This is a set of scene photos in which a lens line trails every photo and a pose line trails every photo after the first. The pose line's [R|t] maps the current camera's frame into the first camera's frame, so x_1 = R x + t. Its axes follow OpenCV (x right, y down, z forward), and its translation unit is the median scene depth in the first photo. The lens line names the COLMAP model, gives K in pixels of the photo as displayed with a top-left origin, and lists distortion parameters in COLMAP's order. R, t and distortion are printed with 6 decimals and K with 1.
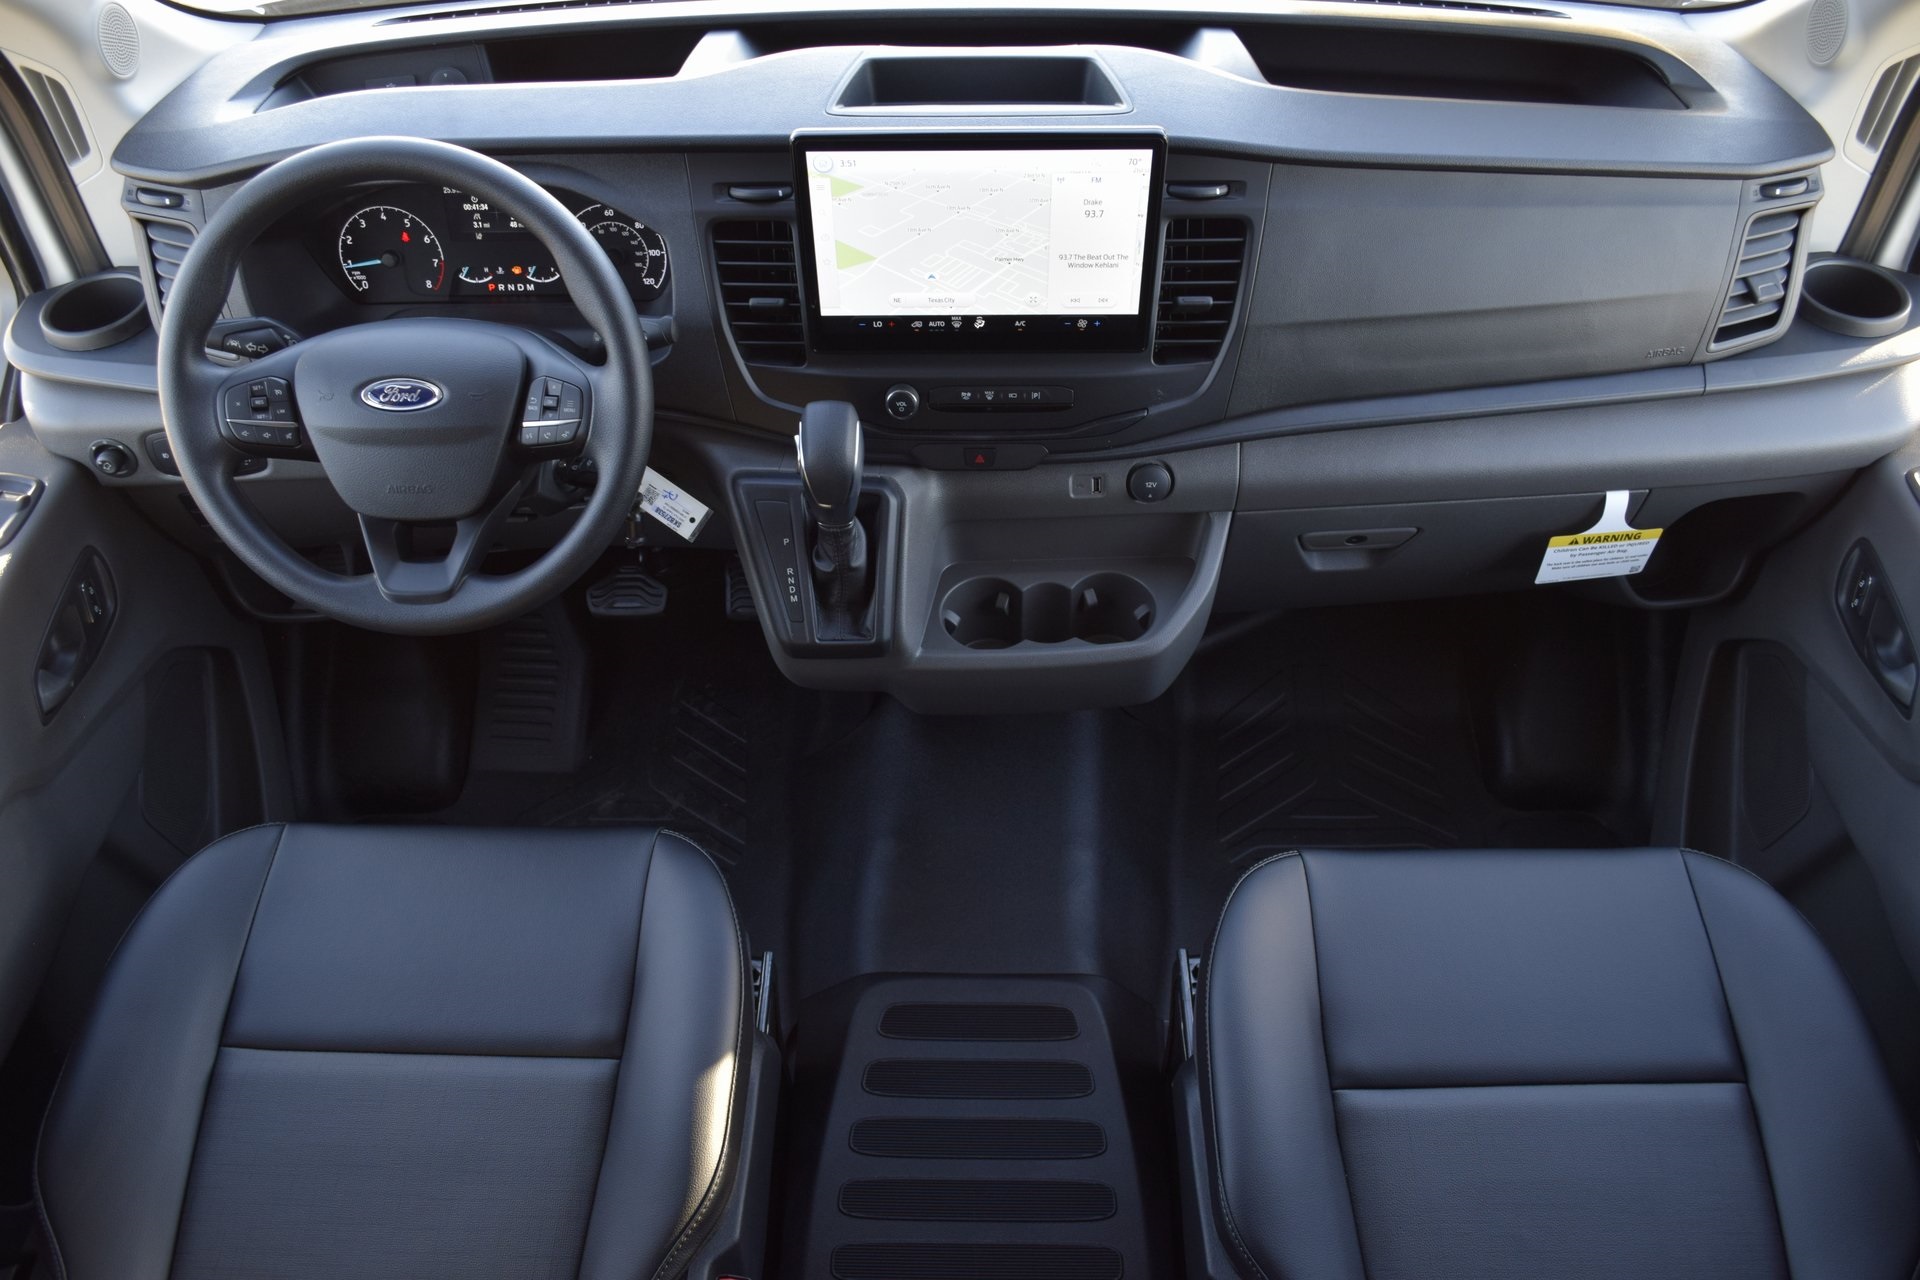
lens RADIAL K [[1552.4, 0, 964.1], [0, 1552.4, 650.6], [0, 0, 1]] dist [-0.005108, 0.005987]
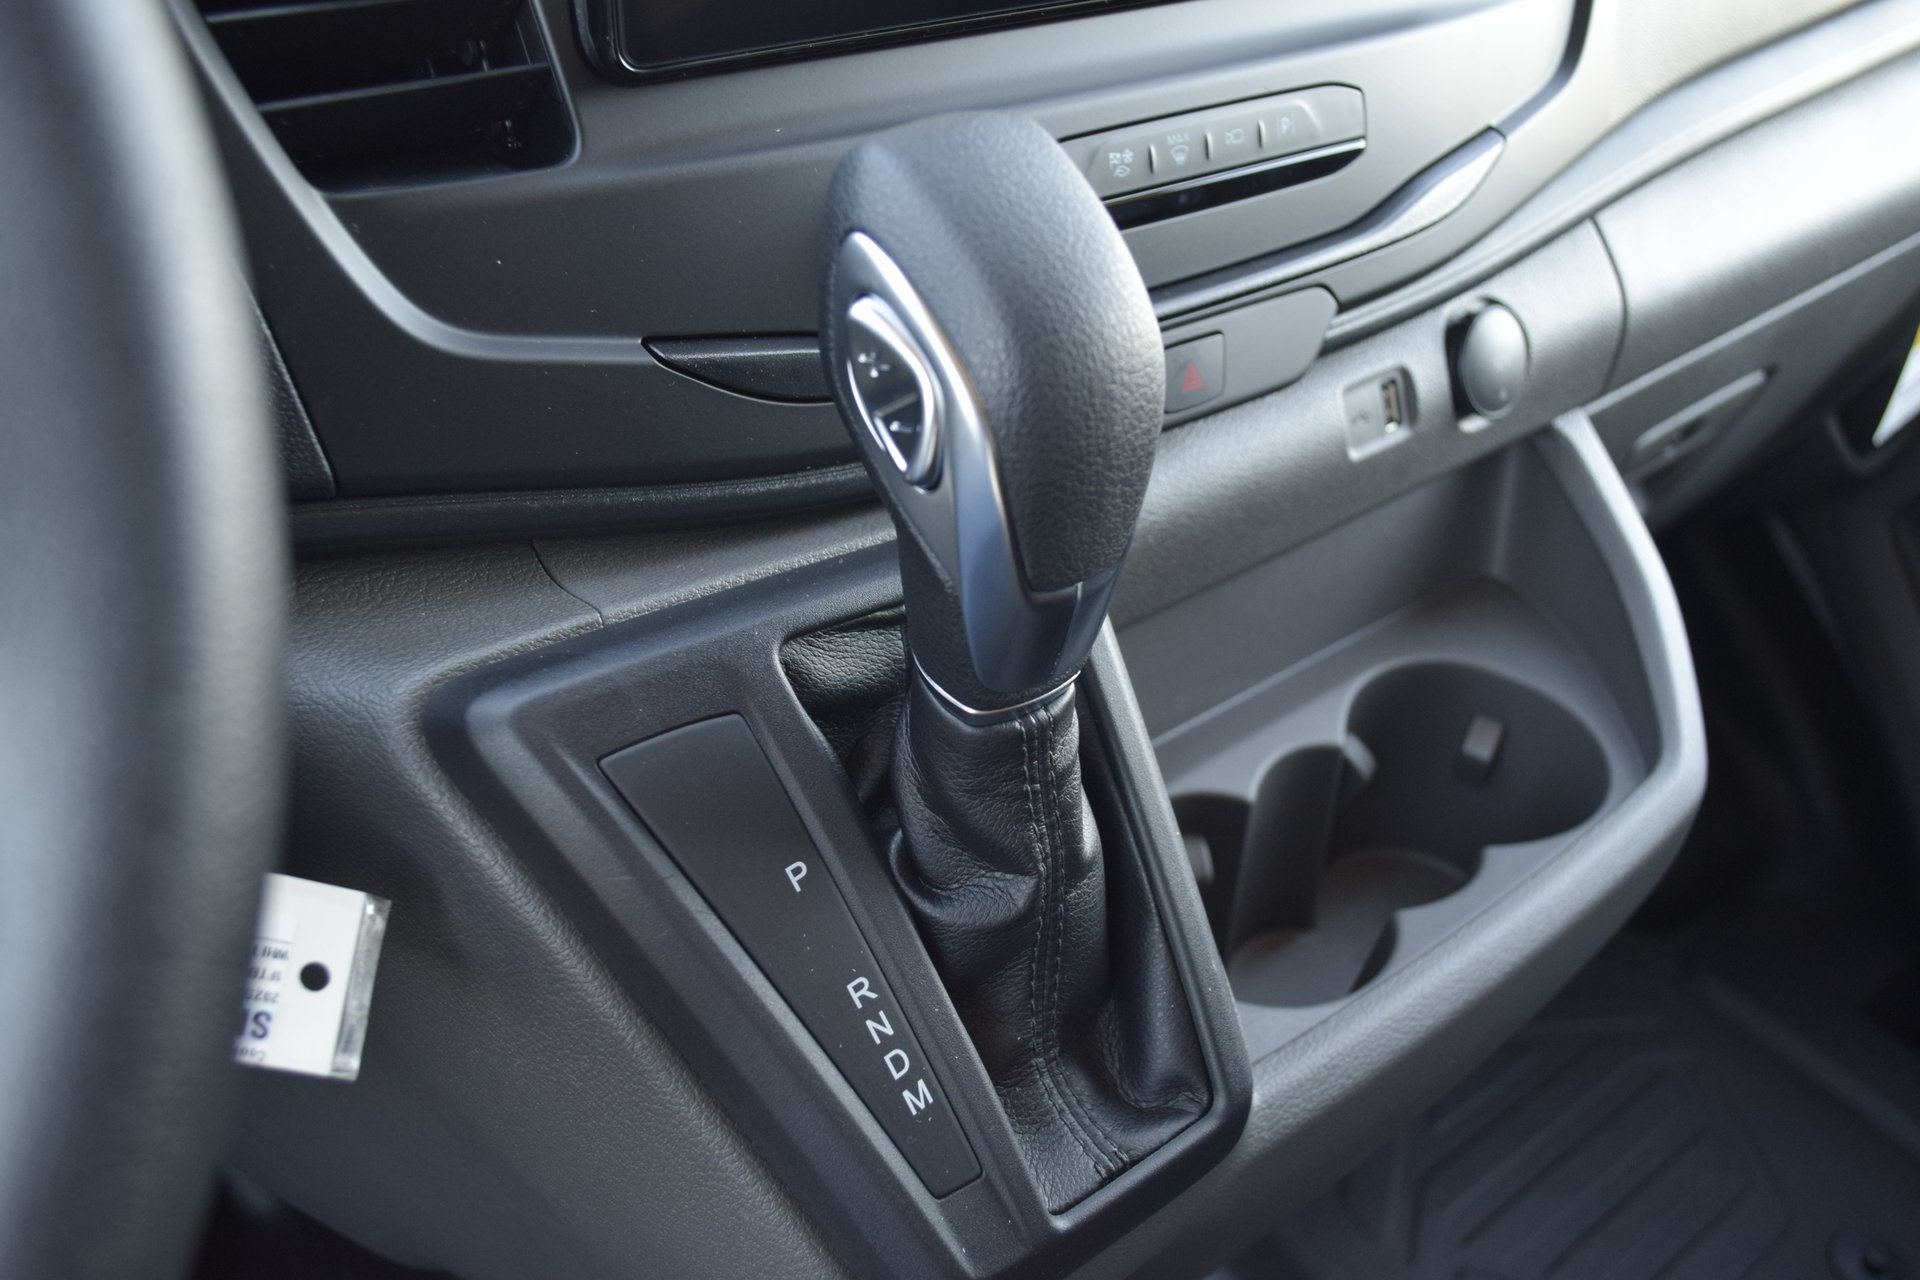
lens RADIAL K [[1680.7, 0, 971.3], [0, 1680.7, 635.1], [0, 0, 1]] dist [-0.013895, -0.007377]
pose [[0.771363, -0.306832, 0.557542, -0.219192], [0.423780, 0.901251, -0.090316, -0.068646], [-0.474773, 0.305941, 0.825221, 0.774114]]
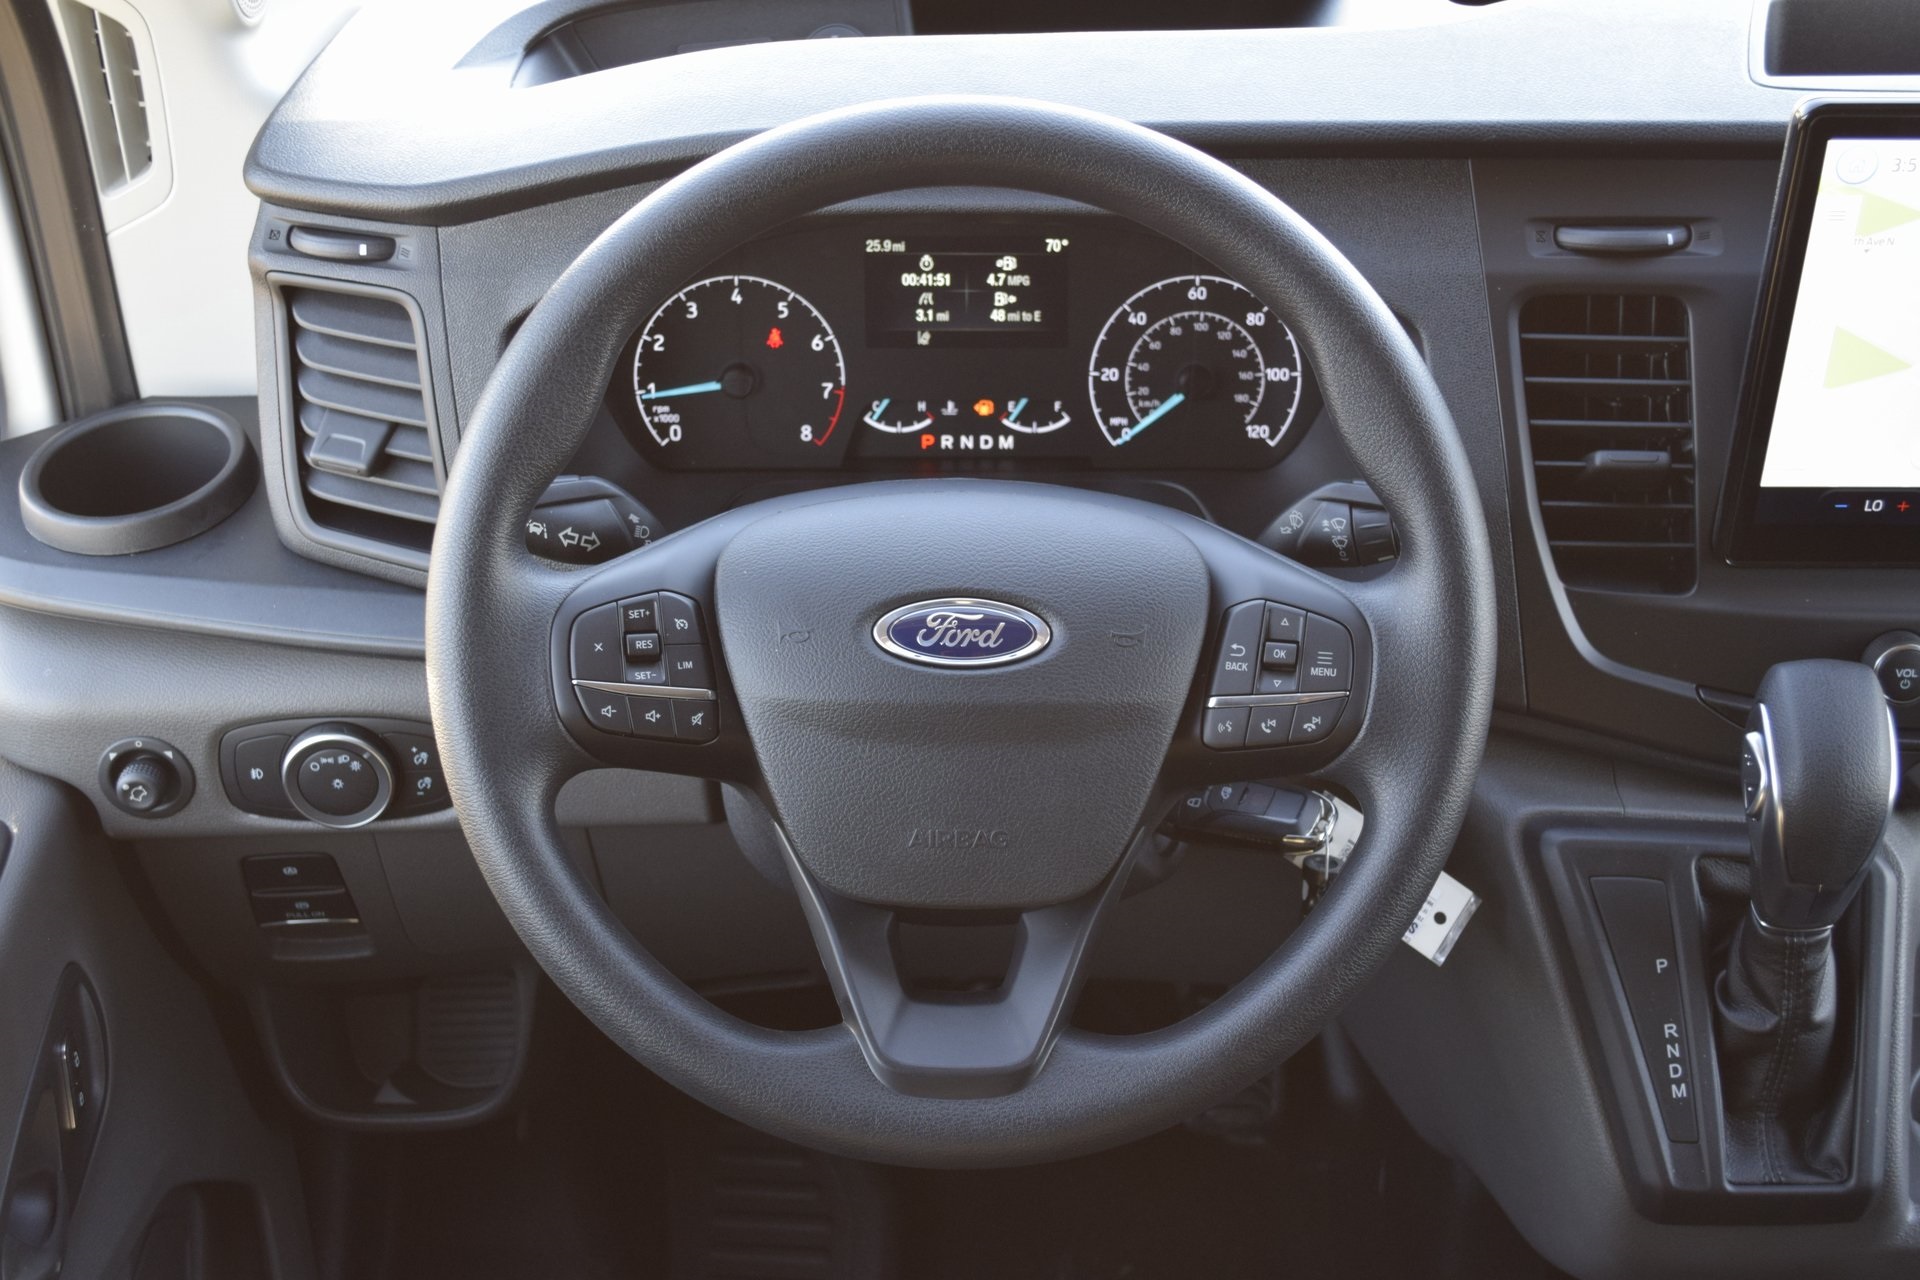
lens RADIAL K [[2682.4, 0, 960.9], [0, 2682.4, 634.0], [0, 0, 1]] dist [-0.009135, 0.000000]
pose [[0.999948, 0.009323, 0.004050, -0.325934], [-0.008318, 0.979519, -0.201182, -0.004610], [-0.005843, 0.201137, 0.979546, 0.199756]]
